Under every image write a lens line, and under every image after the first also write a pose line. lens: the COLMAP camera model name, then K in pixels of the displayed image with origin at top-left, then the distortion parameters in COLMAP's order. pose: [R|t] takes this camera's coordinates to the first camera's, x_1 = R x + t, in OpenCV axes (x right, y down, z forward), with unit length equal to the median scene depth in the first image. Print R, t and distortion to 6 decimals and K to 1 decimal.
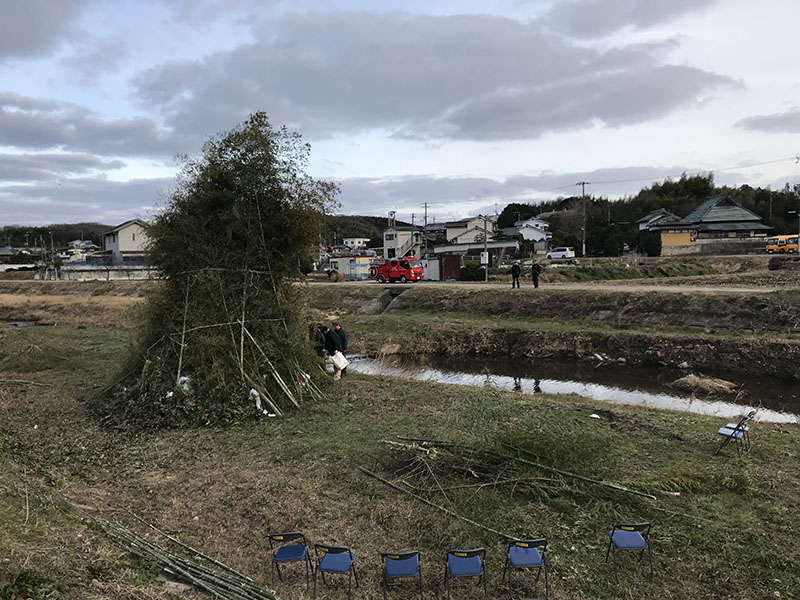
lens RADIAL K [[644.5, 0, 400.0], [0, 644.5, 300.0], [0, 0, 1]] dist [0.003401, 0.016290]
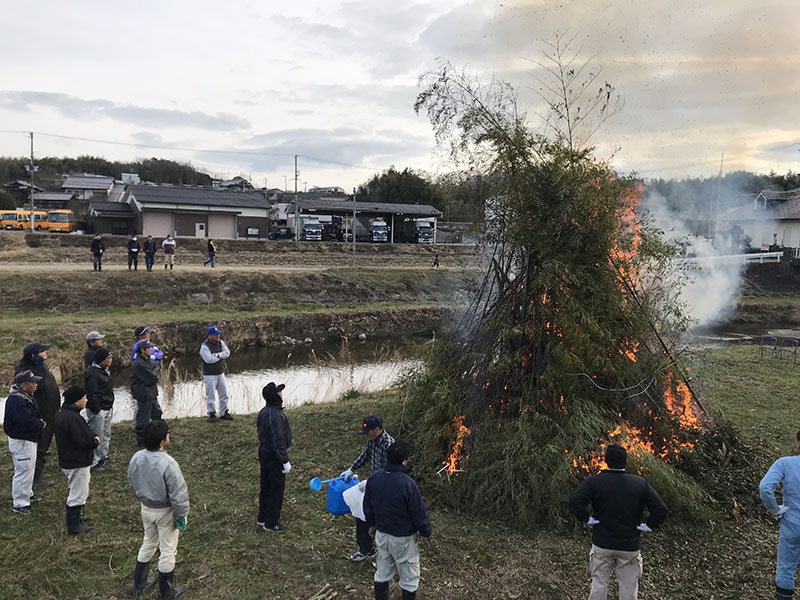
lens RADIAL K [[644.5, 0, 400.0], [0, 644.5, 300.0], [0, 0, 1]] dist [0.003401, 0.016290]
pose [[0.231977, -0.060137, 0.970861, -0.574252], [0.024913, 0.998127, 0.055873, -0.021012], [-0.972402, 0.011226, 0.233041, 0.618186]]
